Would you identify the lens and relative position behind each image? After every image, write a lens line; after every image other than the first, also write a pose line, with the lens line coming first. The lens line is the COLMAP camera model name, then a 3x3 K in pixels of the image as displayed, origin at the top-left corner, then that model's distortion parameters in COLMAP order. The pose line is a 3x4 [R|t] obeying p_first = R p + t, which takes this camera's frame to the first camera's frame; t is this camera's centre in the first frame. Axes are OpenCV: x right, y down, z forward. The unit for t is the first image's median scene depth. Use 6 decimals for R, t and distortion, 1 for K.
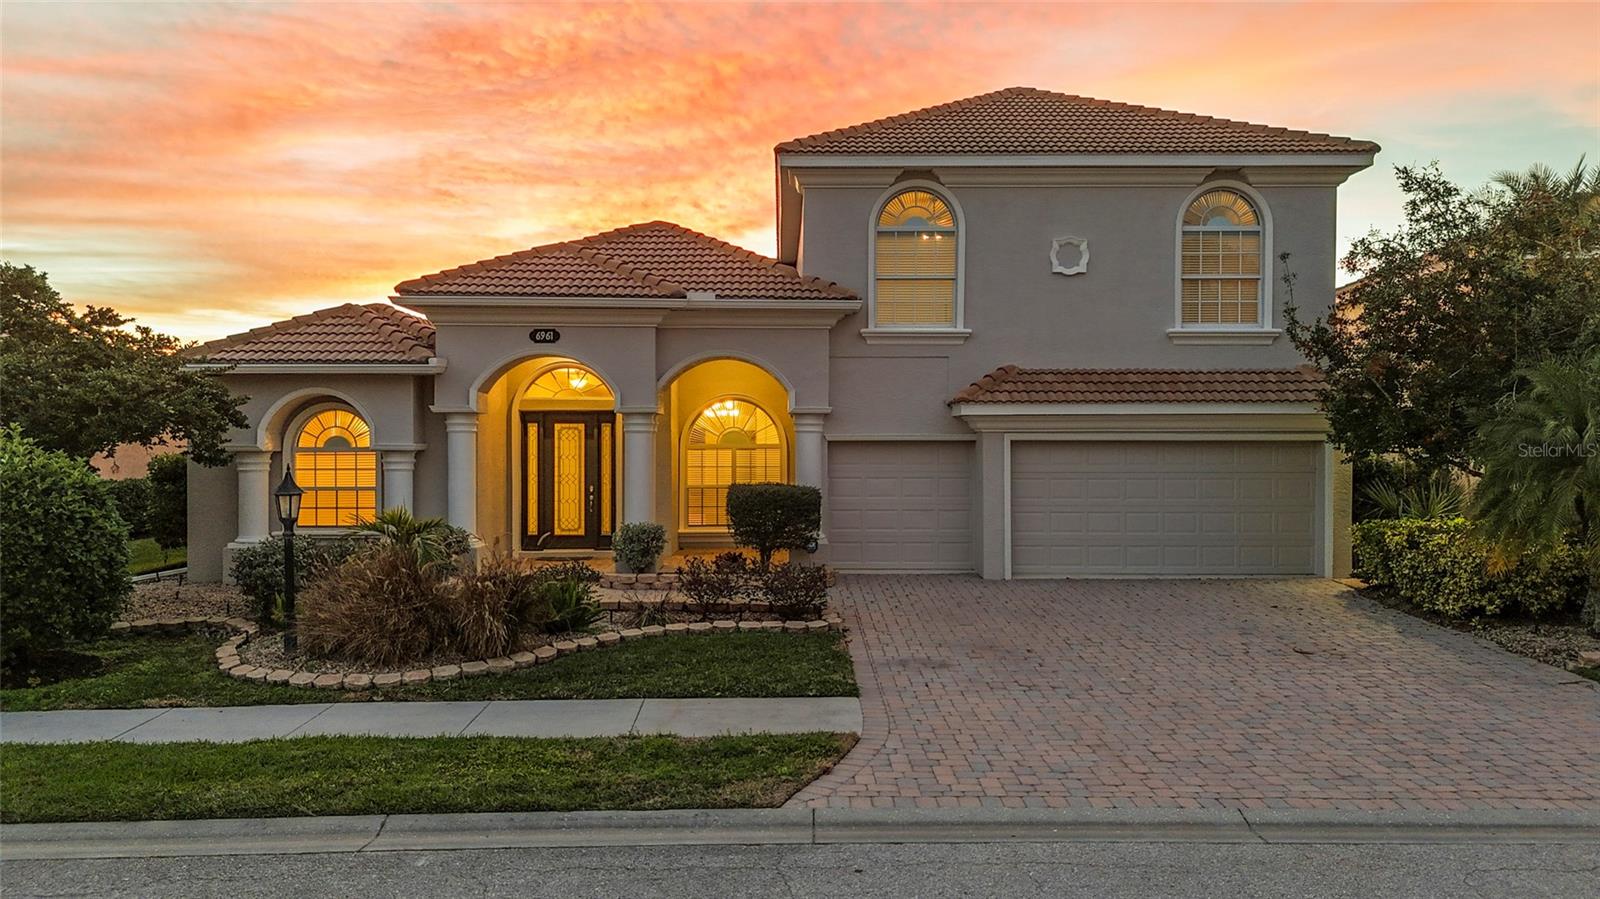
lens RADIAL K [[1180.8, 0, 800.0], [0, 1180.8, 449.5], [0, 0, 1]] dist [0.073339, -0.079108]
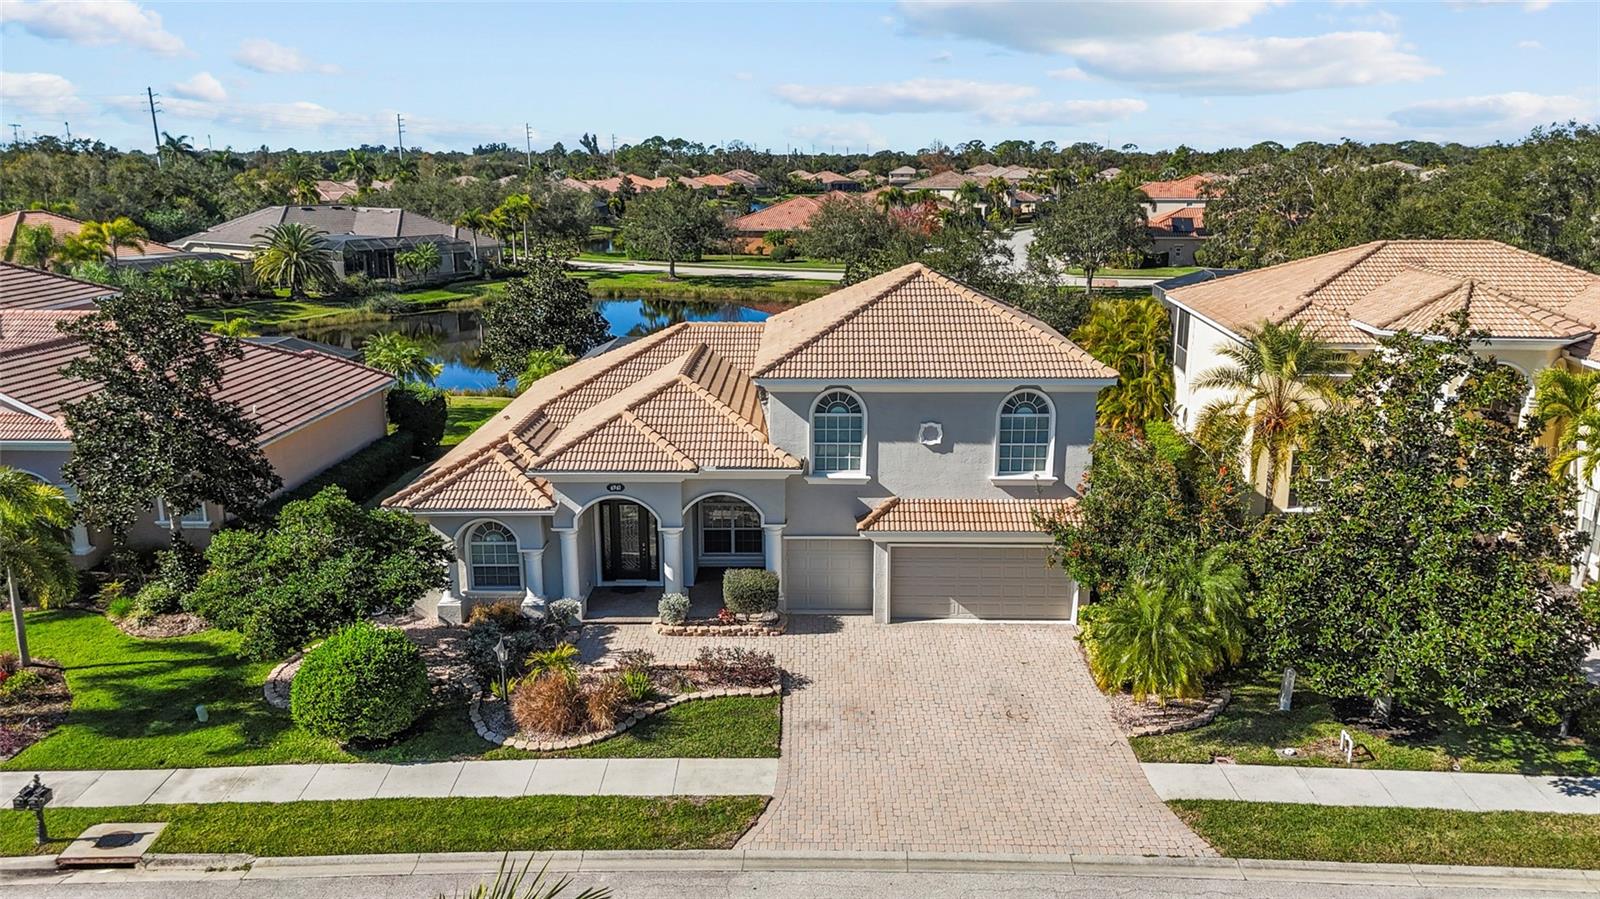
lens RADIAL K [[1180.8, 0, 800.0], [0, 1180.8, 449.5], [0, 0, 1]] dist [0.073339, -0.079108]
pose [[0.999653, 0.006330, -0.025571, 0.135783], [-0.000110, 0.971700, 0.236220, -0.816820], [0.026343, -0.236136, 0.971363, -0.927168]]
